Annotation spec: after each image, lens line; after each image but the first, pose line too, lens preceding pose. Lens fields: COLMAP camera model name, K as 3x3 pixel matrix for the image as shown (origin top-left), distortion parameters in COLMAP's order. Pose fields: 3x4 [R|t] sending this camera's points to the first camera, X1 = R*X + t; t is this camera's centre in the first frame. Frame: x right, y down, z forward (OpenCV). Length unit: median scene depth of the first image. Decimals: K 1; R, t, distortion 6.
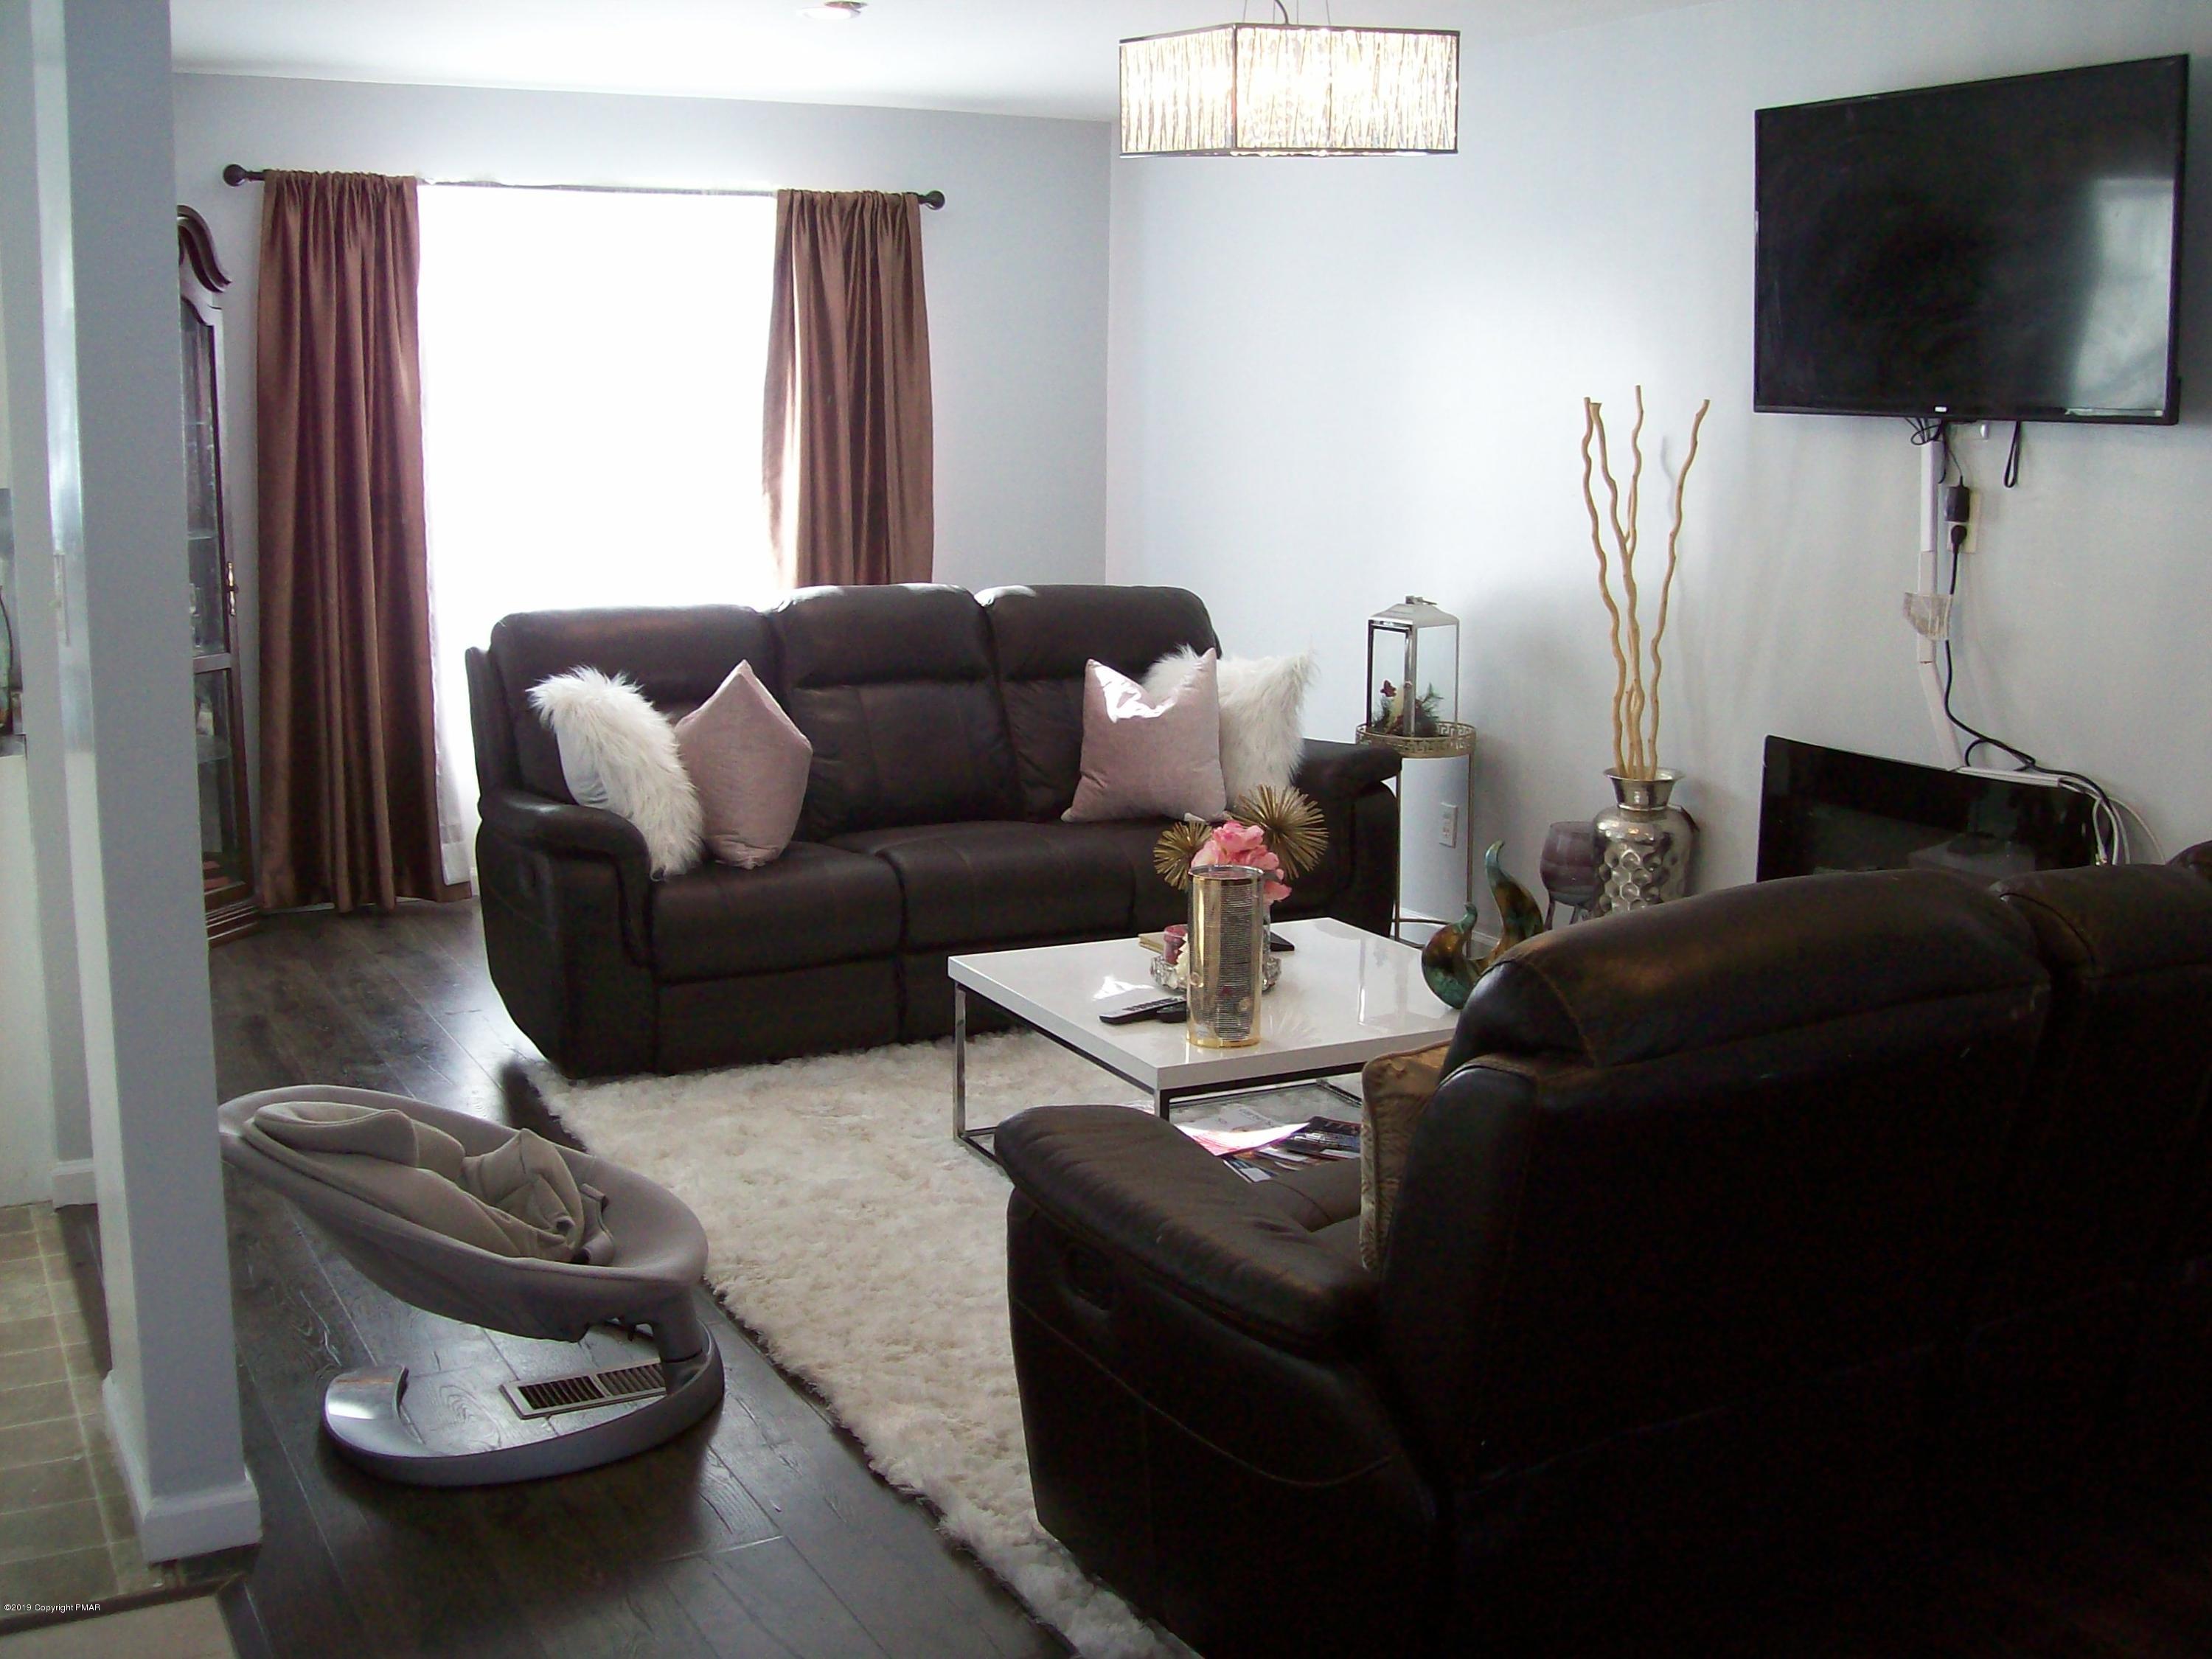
lens RADIAL K [[2369.9, 0, 1106.0], [0, 2369.9, 829.5], [0, 0, 1]] dist [-0.175412, 0.144295]
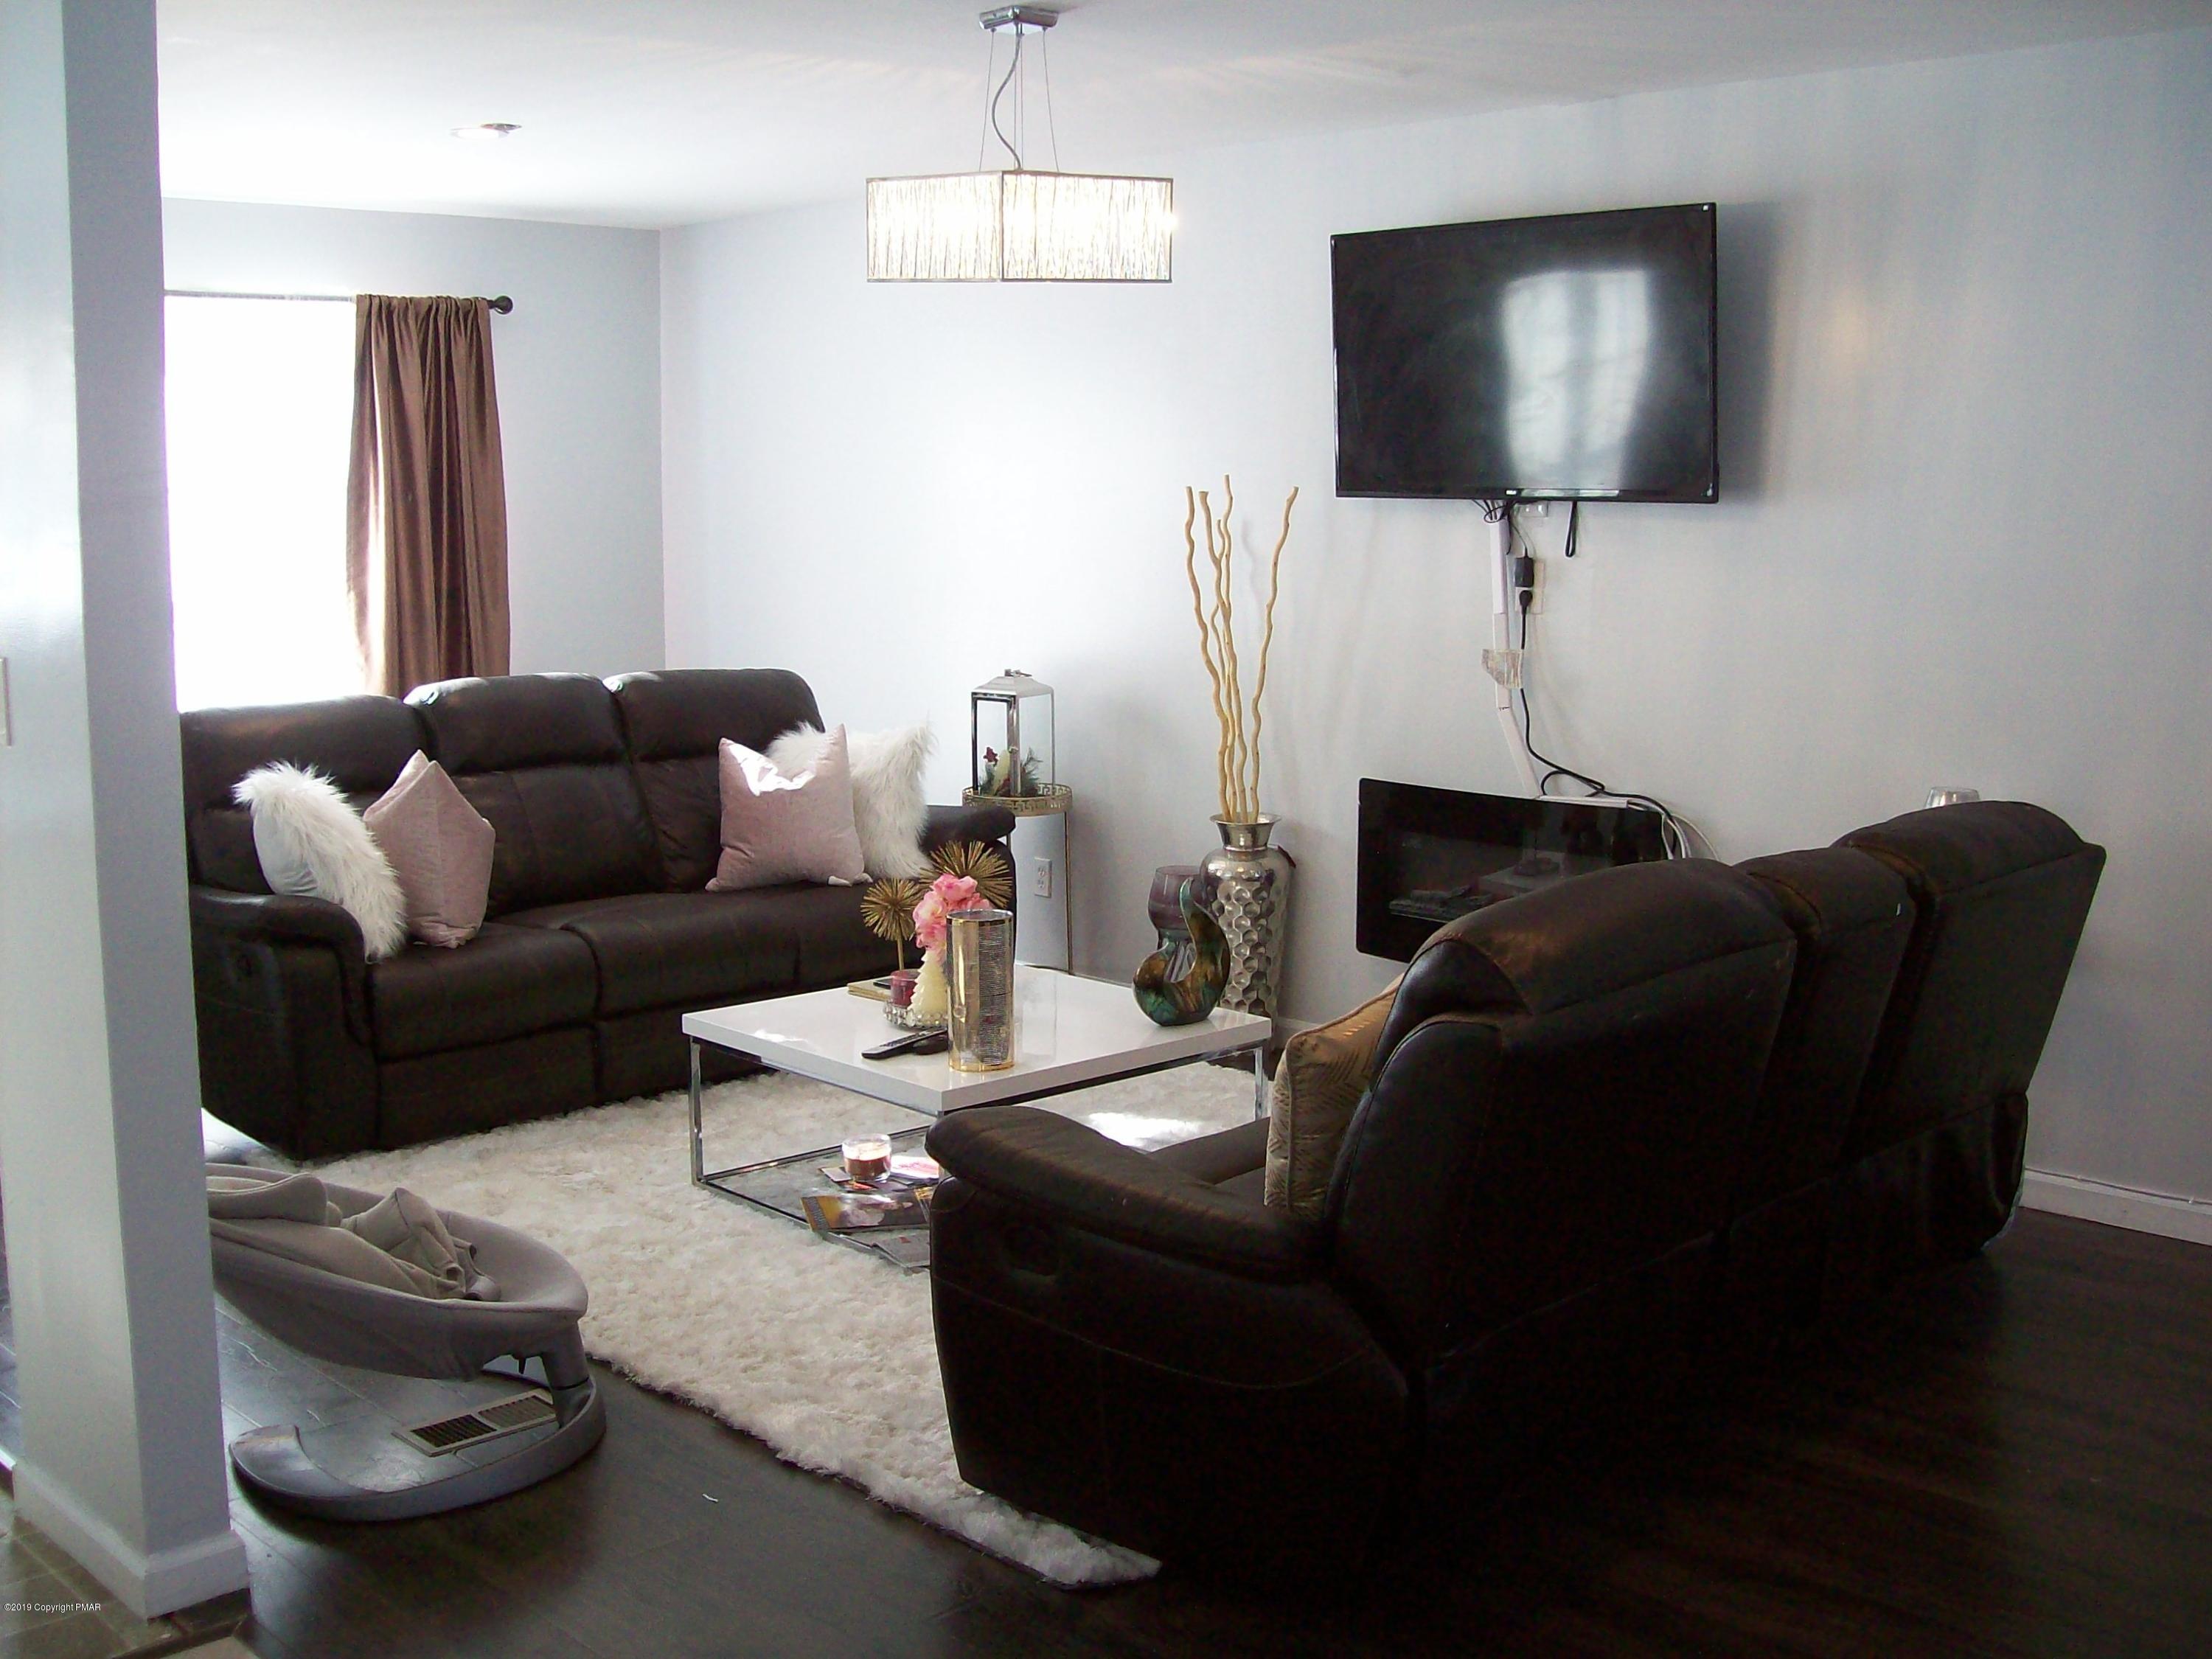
lens RADIAL K [[2369.9, 0, 1106.0], [0, 2369.9, 829.5], [0, 0, 1]] dist [-0.175412, 0.144295]
pose [[0.960492, -0.047651, 0.274199, -0.158463], [0.057232, 0.997995, -0.027042, 0.009159], [-0.272360, 0.041666, 0.961293, -0.079057]]
